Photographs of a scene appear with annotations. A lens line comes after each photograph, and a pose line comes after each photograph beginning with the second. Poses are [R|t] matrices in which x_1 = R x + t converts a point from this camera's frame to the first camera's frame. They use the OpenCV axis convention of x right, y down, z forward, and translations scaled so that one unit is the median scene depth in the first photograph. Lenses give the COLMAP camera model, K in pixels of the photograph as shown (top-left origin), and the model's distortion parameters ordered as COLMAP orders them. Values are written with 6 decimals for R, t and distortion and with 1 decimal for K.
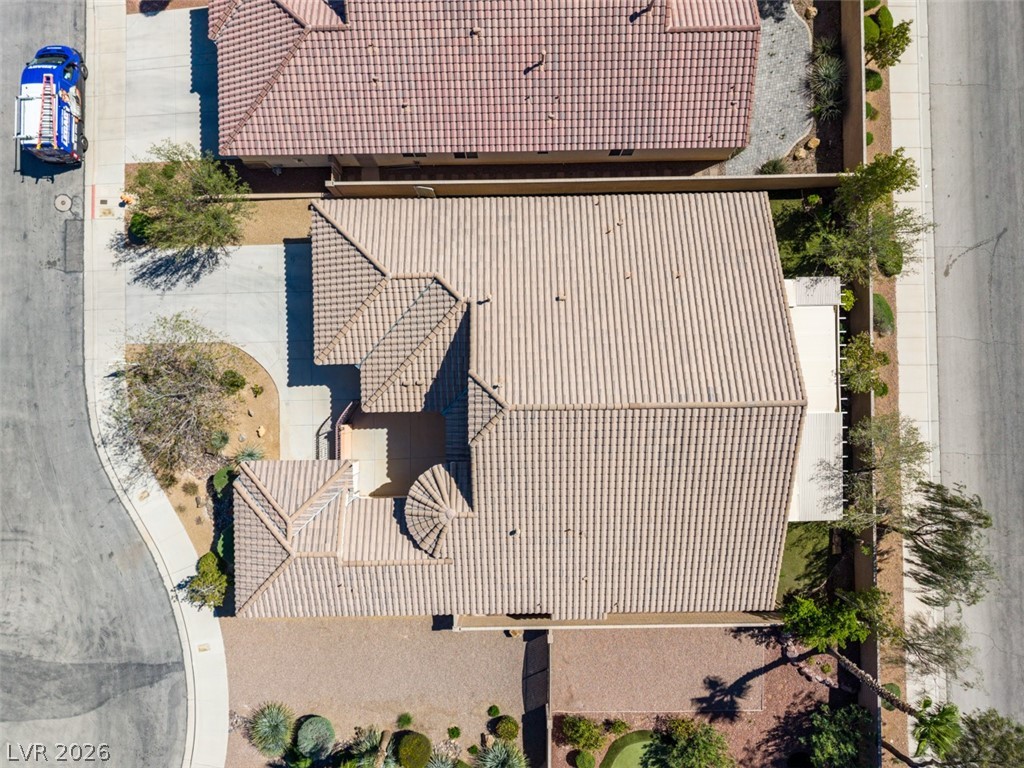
lens RADIAL K [[691.5, 0, 510.8], [0, 691.5, 380.0], [0, 0, 1]] dist [0.011928, -0.004900]
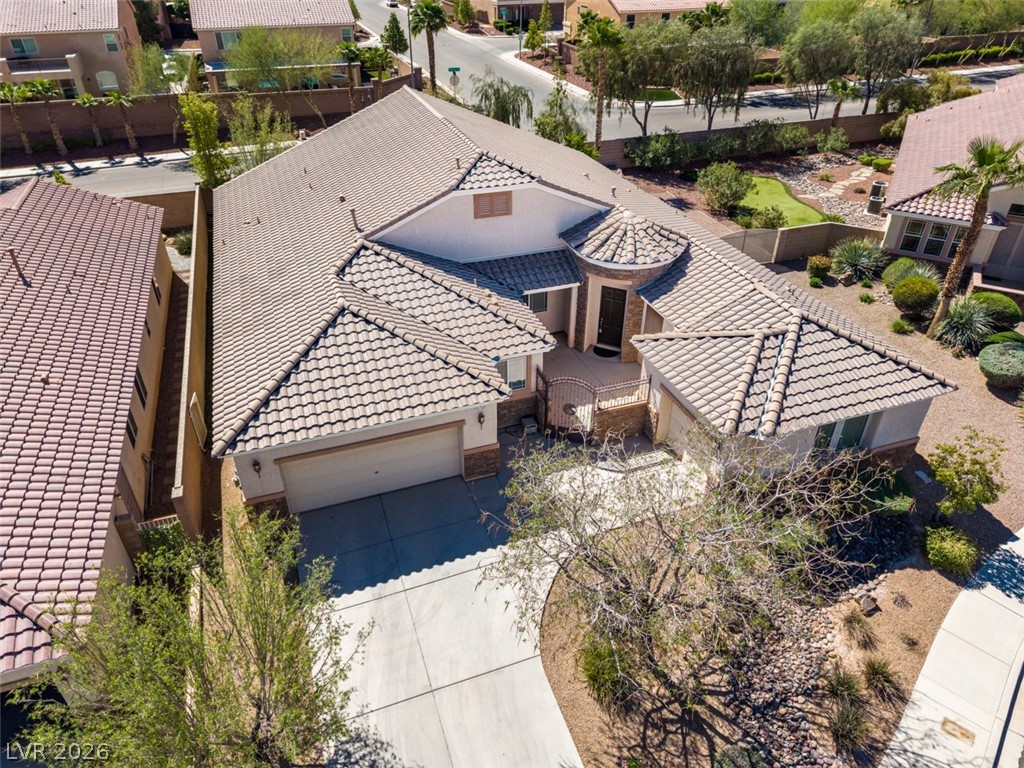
lens RADIAL K [[691.5, 0, 510.8], [0, 691.5, 380.0], [0, 0, 1]] dist [0.011928, -0.004900]
pose [[-0.321642, -0.514227, 0.795057, -0.667832], [0.946851, -0.170861, 0.272541, -0.163464], [-0.004303, 0.840462, 0.541853, 0.608874]]
